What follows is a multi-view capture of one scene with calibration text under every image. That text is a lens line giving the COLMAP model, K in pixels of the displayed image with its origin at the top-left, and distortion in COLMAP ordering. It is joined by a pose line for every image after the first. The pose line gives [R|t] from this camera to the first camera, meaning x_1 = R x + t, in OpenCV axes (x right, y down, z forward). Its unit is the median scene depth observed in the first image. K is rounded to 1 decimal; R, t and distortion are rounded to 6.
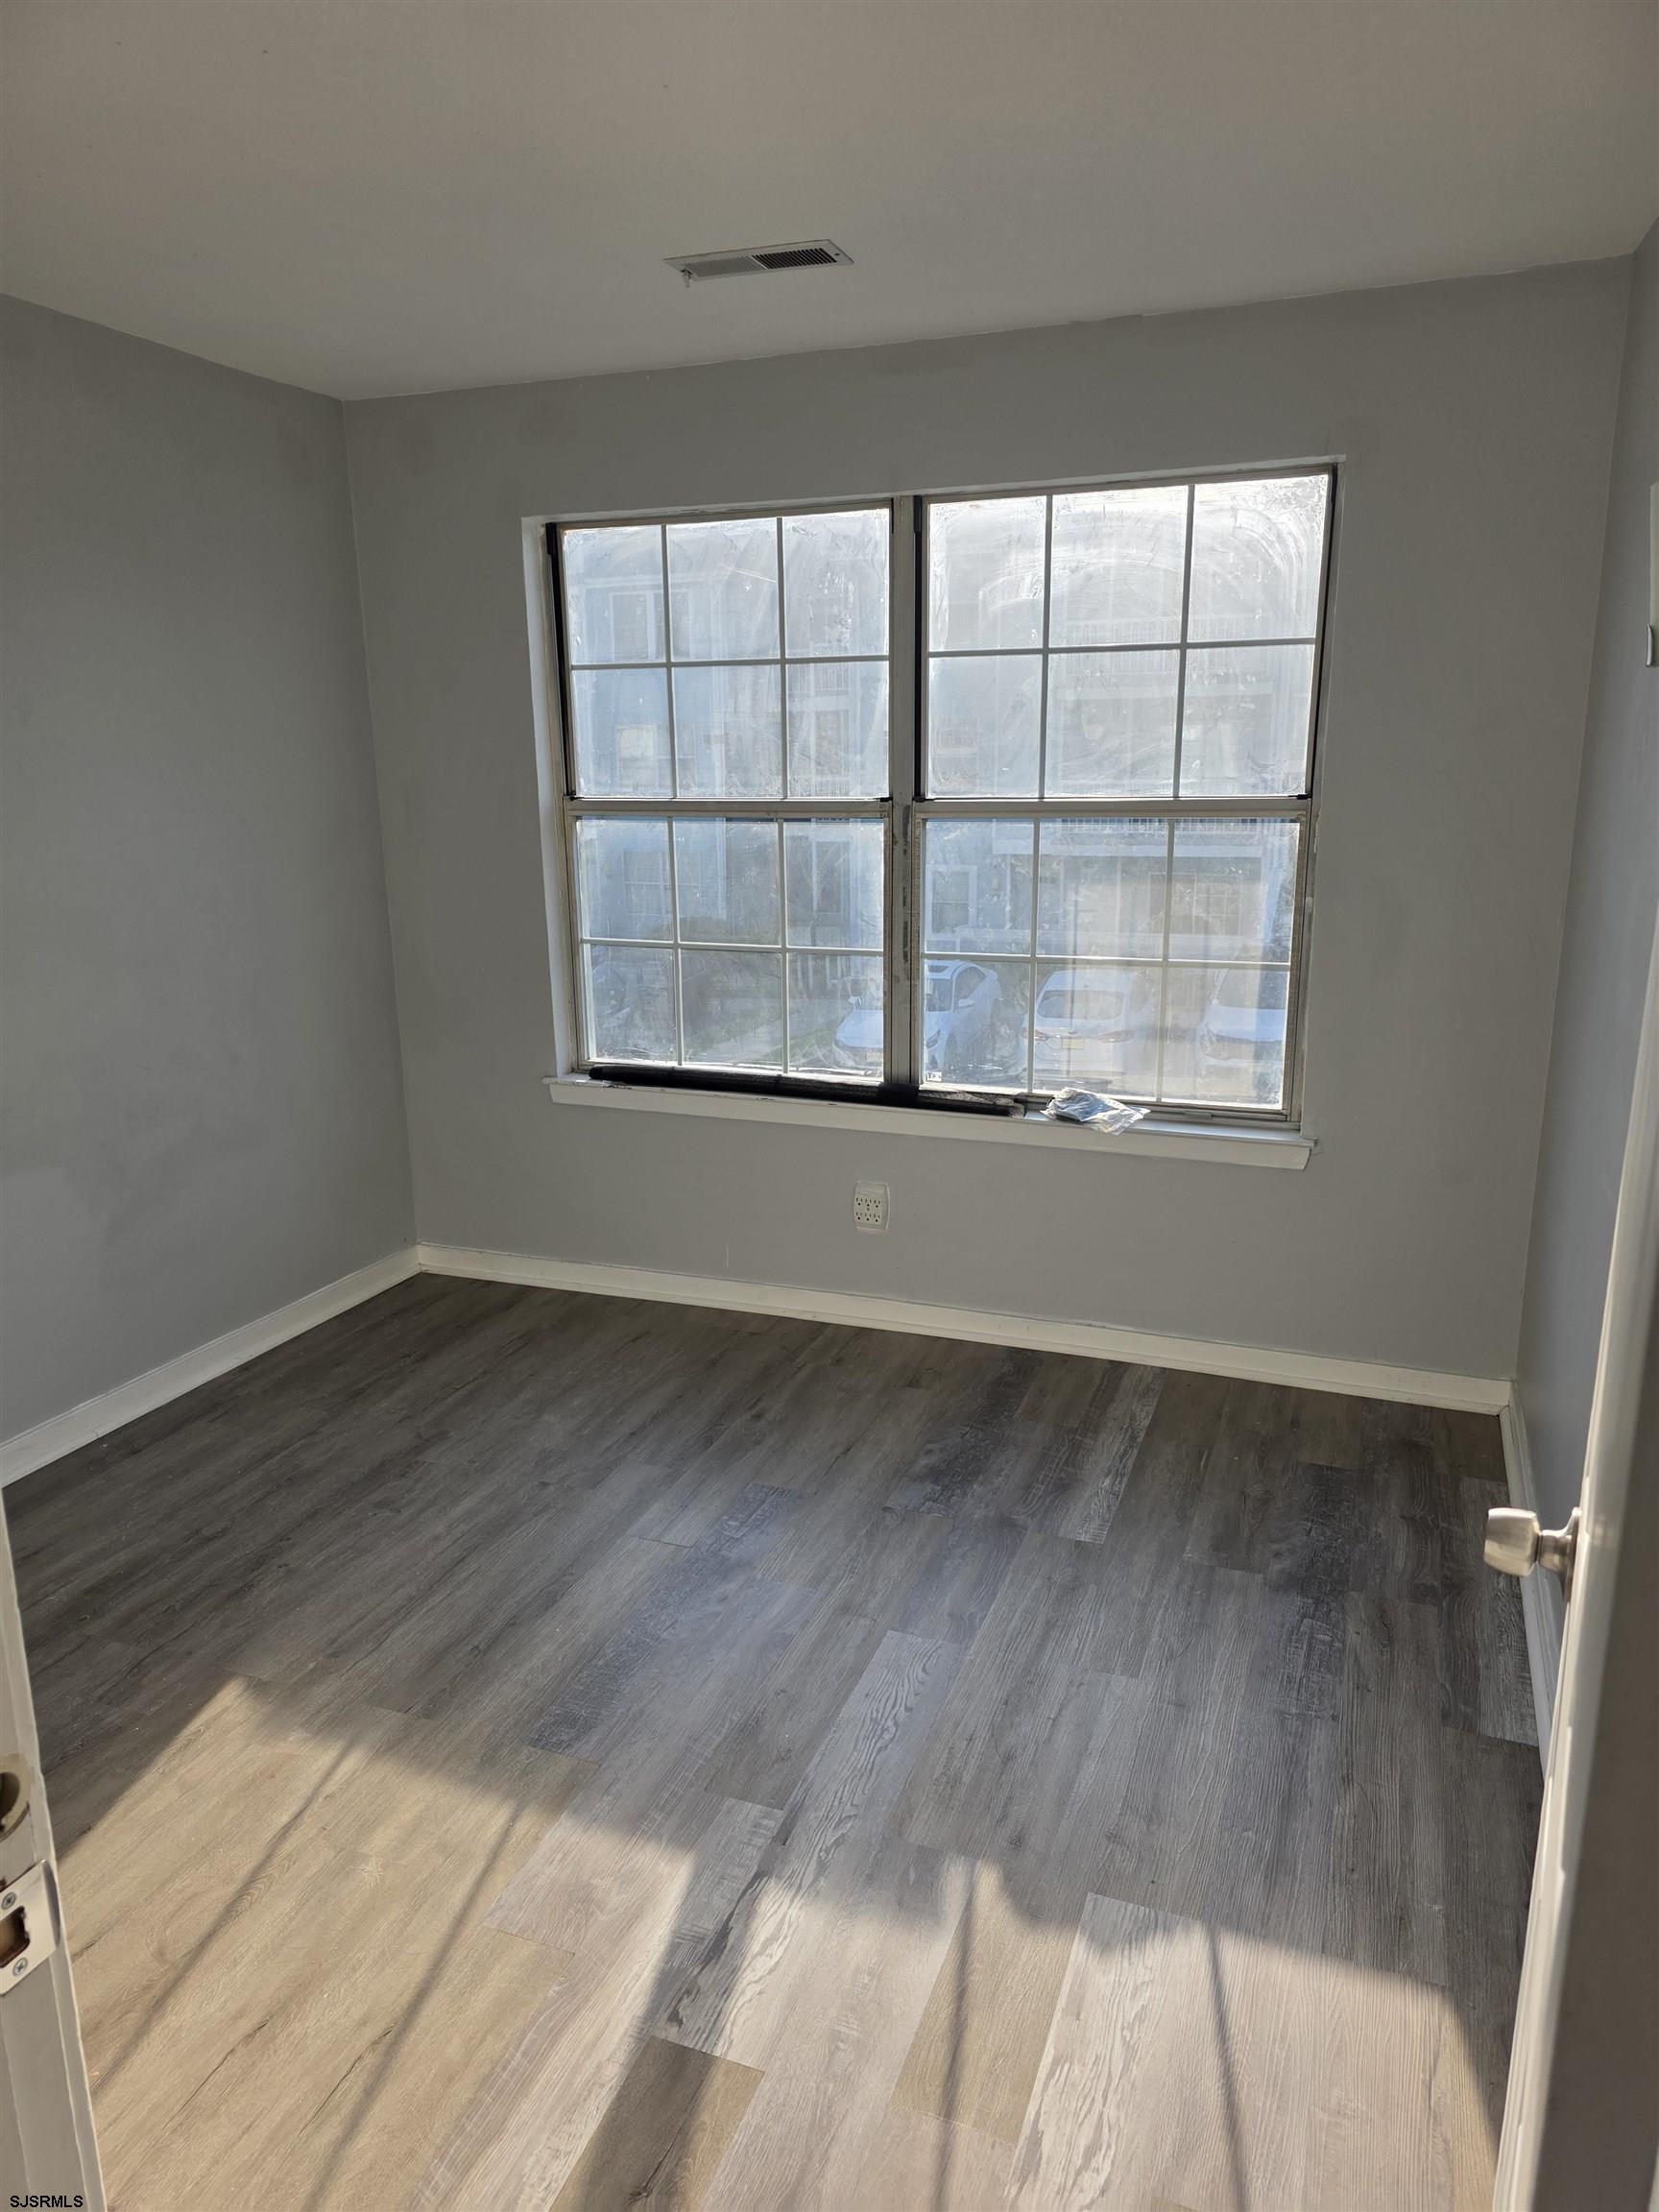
lens RADIAL K [[1517.0, 0, 829.5], [0, 1517.0, 1106.0], [0, 0, 1]] dist [0.006717, -0.000422]
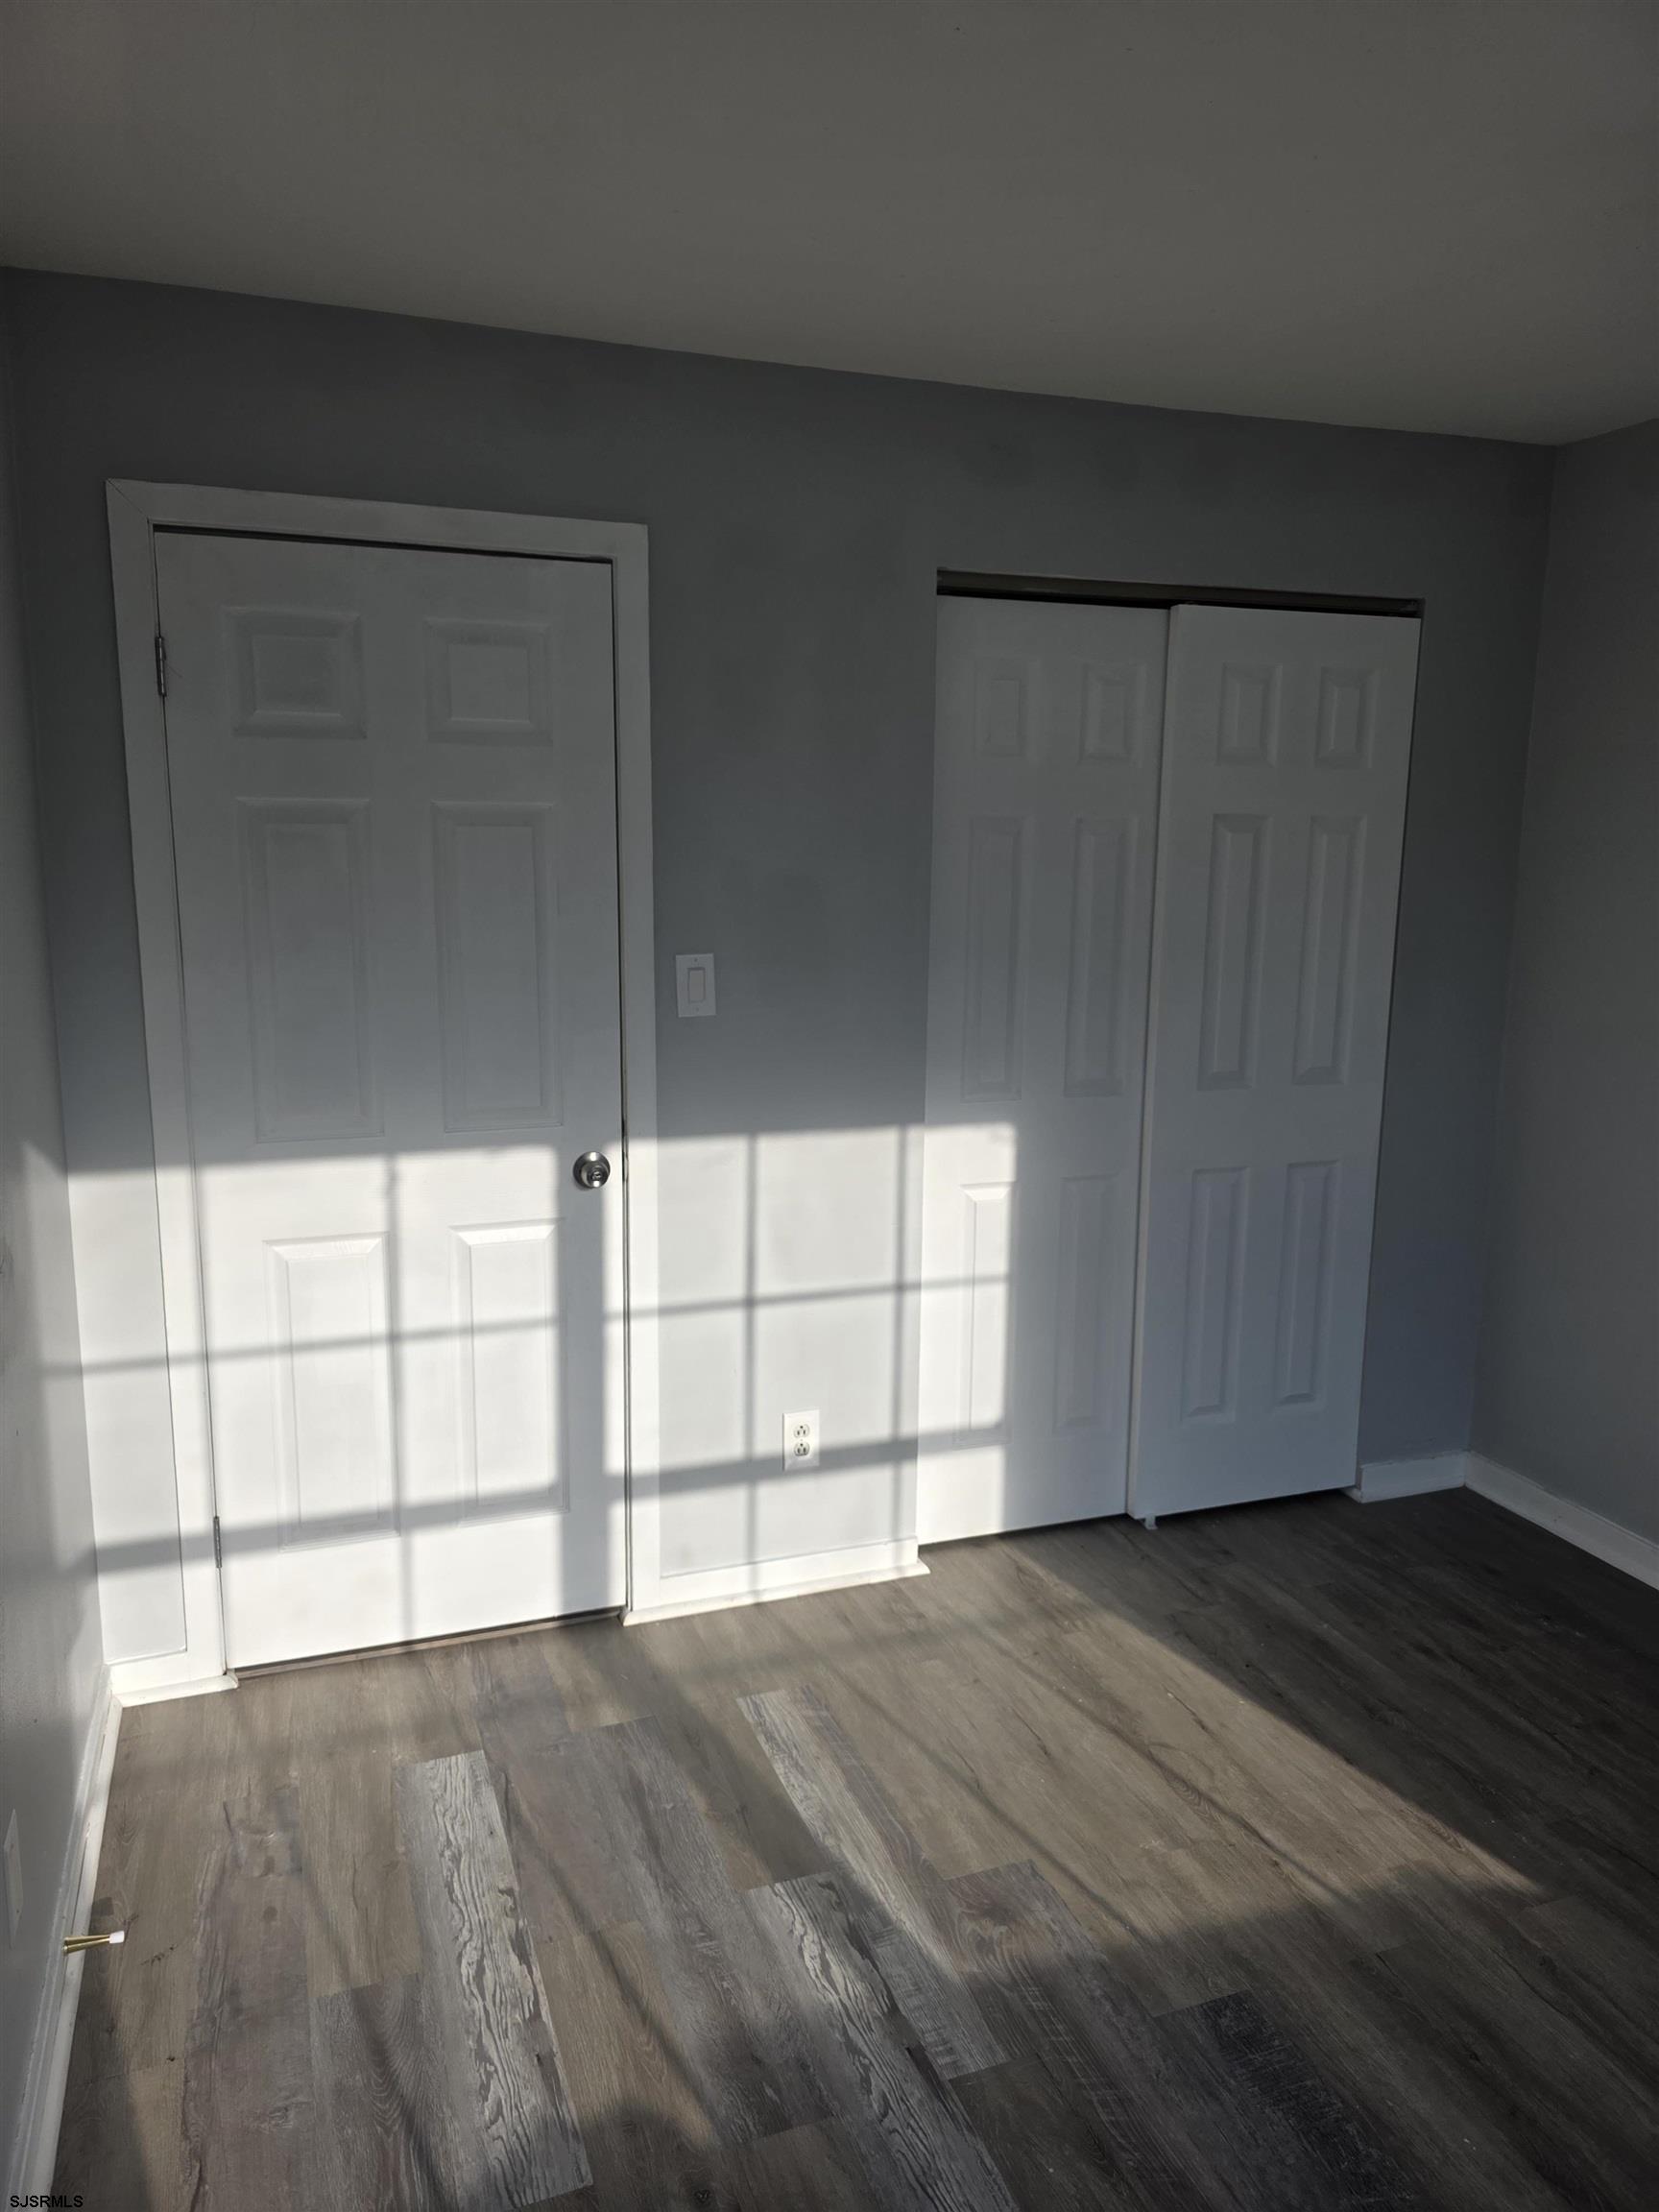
lens RADIAL K [[1517.0, 0, 829.5], [0, 1517.0, 1106.0], [0, 0, 1]] dist [0.006717, -0.000422]
pose [[-0.752890, 0.116845, -0.647692, 0.574673], [-0.156810, 0.923926, 0.348957, -0.378452], [0.639193, 0.364291, -0.677292, 1.494591]]
